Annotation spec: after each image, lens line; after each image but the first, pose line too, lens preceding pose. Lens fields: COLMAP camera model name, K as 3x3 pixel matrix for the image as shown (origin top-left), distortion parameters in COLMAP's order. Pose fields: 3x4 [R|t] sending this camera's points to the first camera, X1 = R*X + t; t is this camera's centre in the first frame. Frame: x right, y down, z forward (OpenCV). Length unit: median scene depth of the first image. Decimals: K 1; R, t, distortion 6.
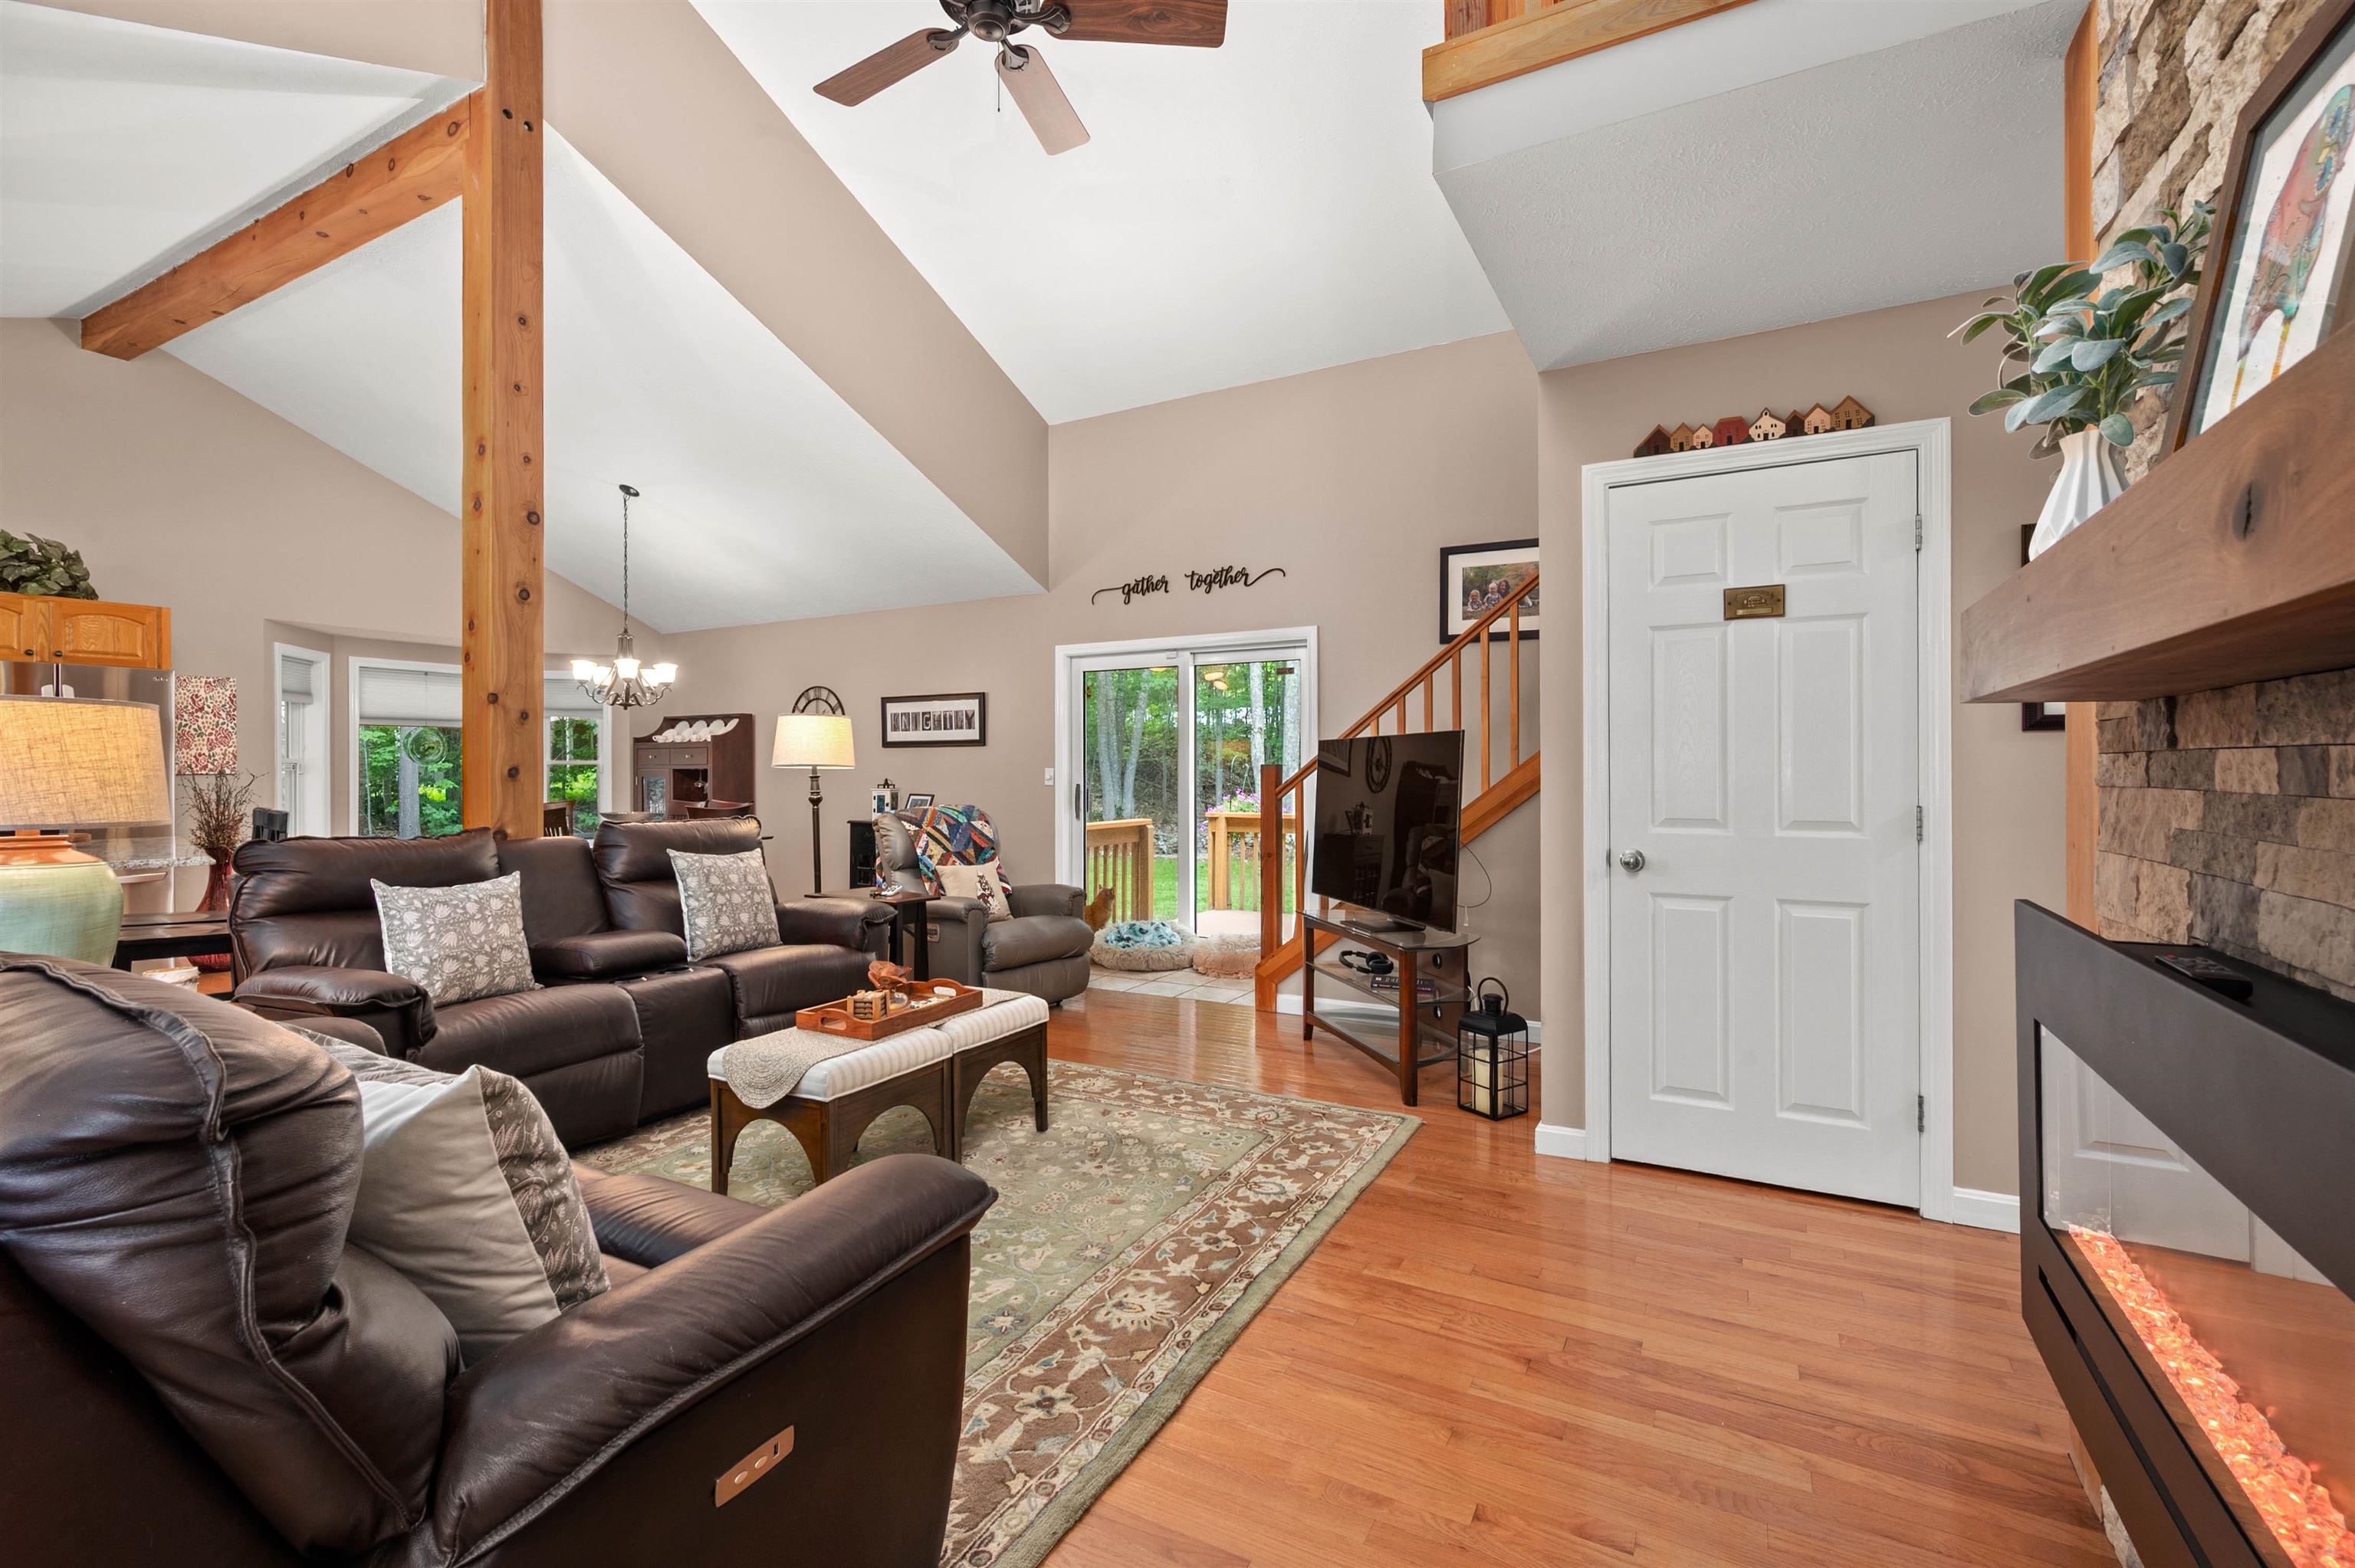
lens RADIAL K [[1006.7, 0, 1193.2], [0, 1006.7, 771.9], [0, 0, 1]] dist [-0.001774, 0.000111]
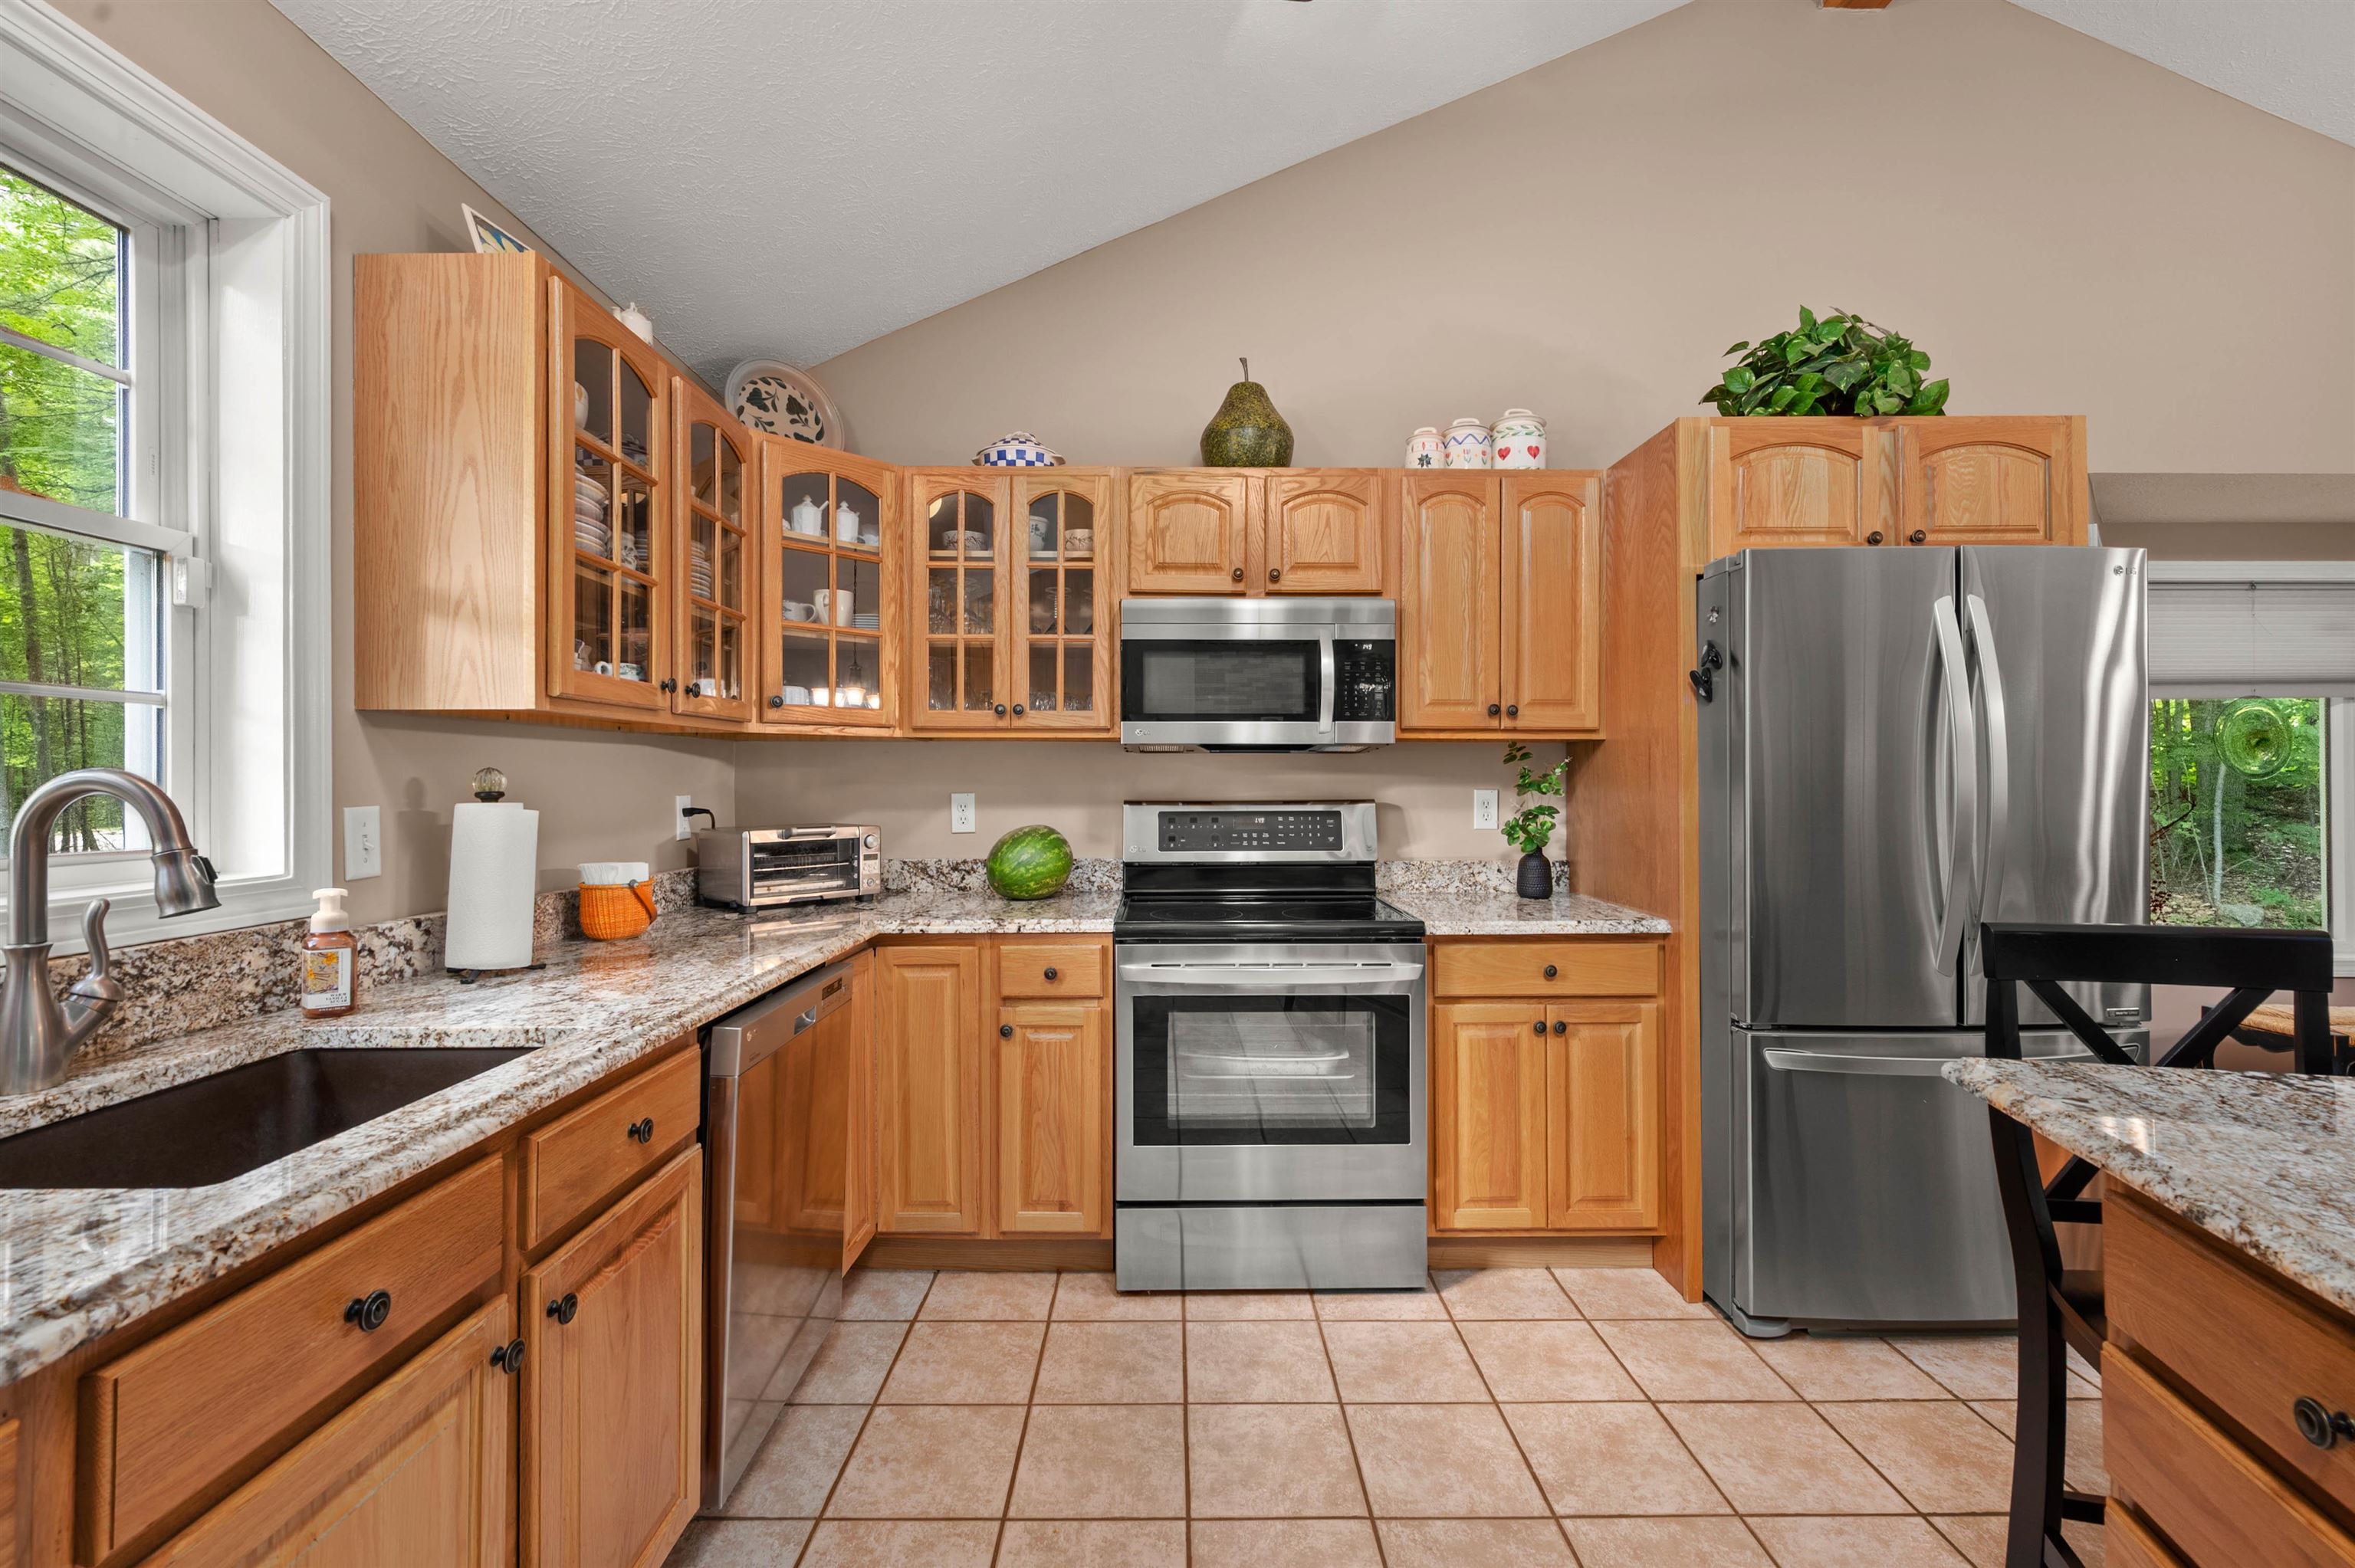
lens RADIAL K [[1006.7, 0, 1171.1], [0, 1006.7, 778.0], [0, 0, 1]] dist [-0.001774, 0.000111]
pose [[0.477659, 0.000721, -0.878545, -1.177454], [-0.002381, 0.999997, -0.000474, -0.009737], [0.878542, 0.002318, 0.477660, 0.643064]]
